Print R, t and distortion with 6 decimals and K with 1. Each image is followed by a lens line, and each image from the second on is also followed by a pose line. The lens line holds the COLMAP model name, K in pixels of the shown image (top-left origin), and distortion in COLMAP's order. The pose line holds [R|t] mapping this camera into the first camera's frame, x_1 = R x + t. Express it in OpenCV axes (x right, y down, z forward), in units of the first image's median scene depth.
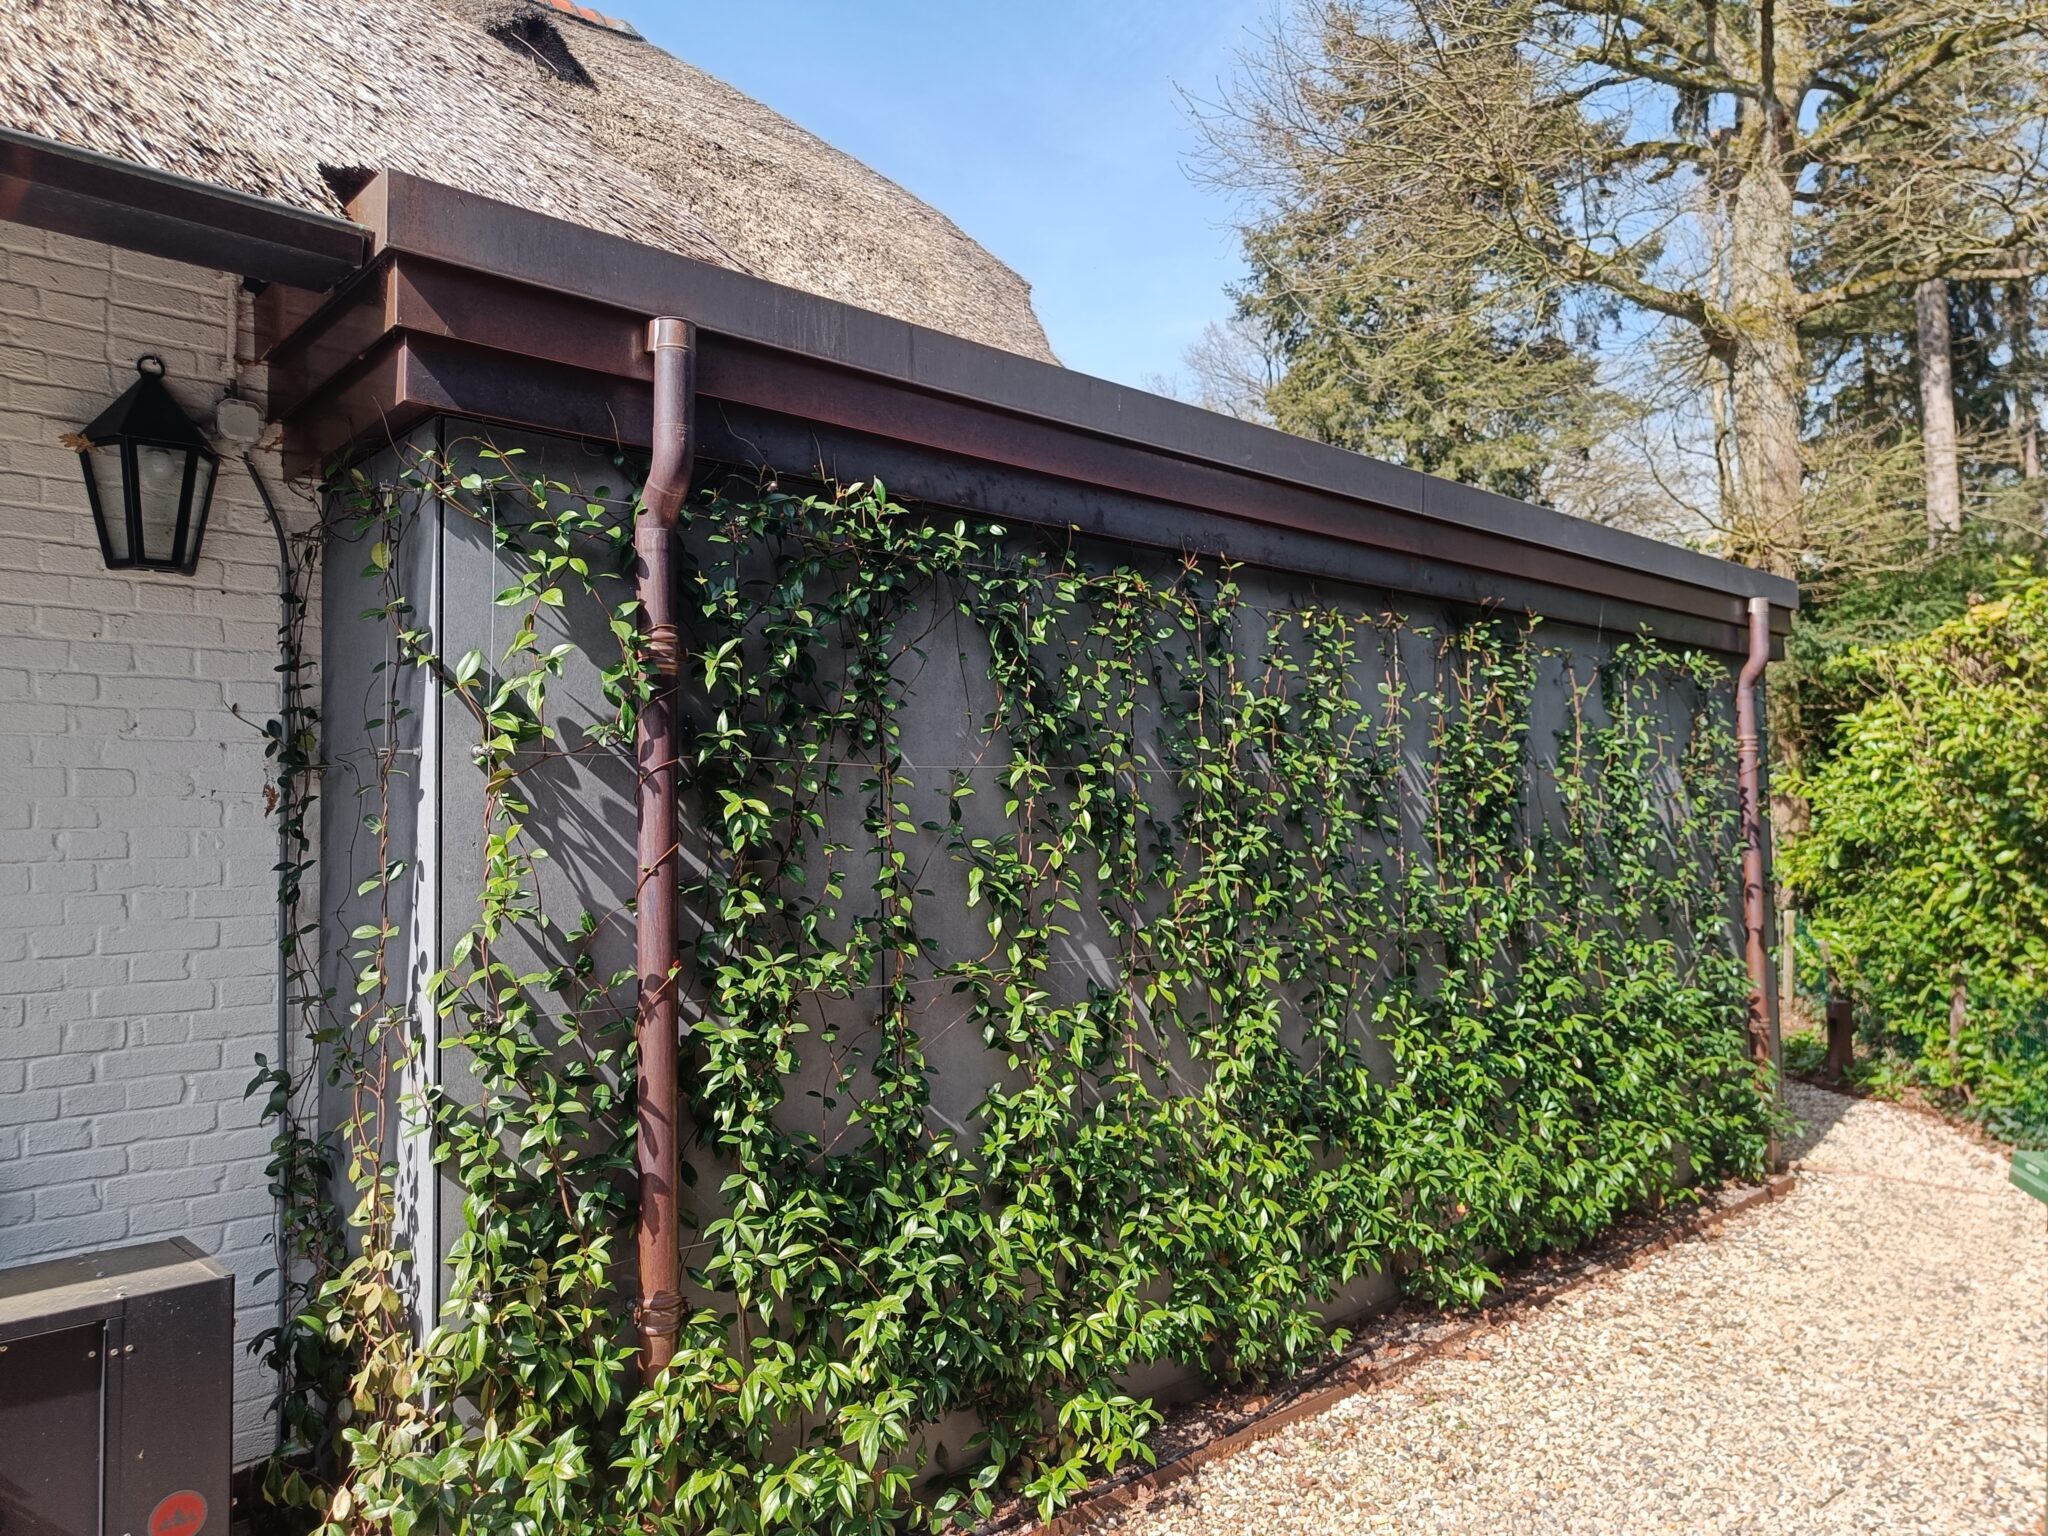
lens RADIAL K [[1427.1, 0, 1025.0], [0, 1427.1, 768.8], [0, 0, 1]] dist [0.003490, -0.000928]
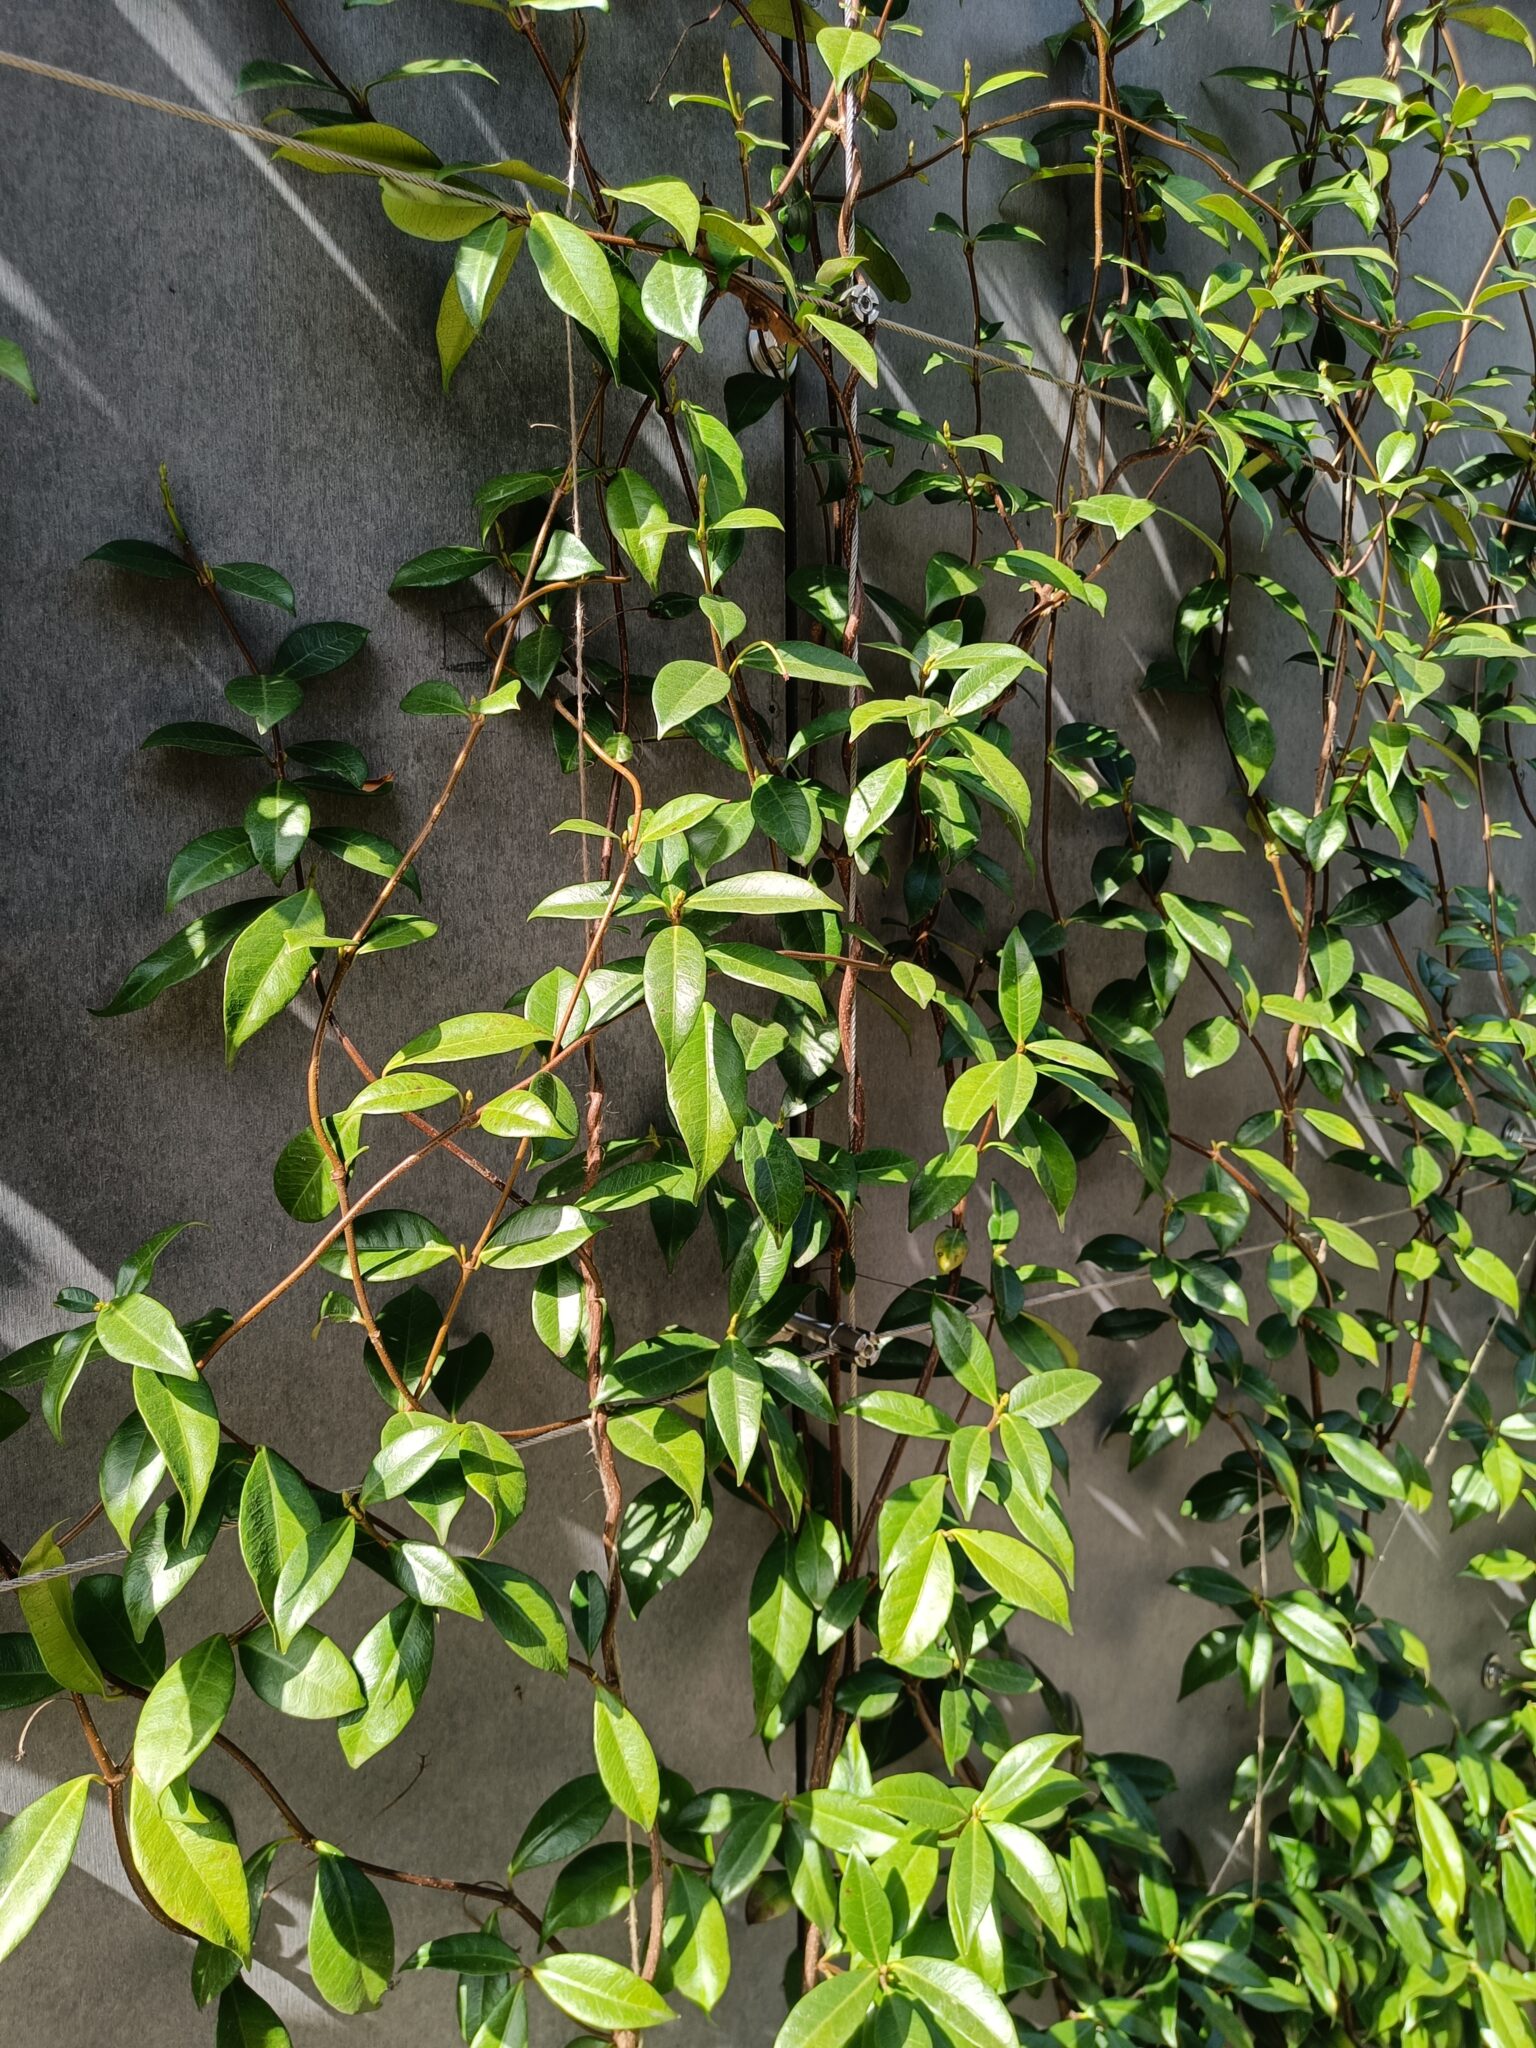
lens RADIAL K [[1427.1, 0, 767.1], [0, 1427.1, 1025.3], [0, 0, 1]] dist [0.003490, -0.000928]
pose [[0.997586, 0.012607, -0.068290, 0.145974], [-0.002635, 0.989547, 0.144187, 0.057929], [0.069394, -0.143659, 0.987191, 0.805027]]
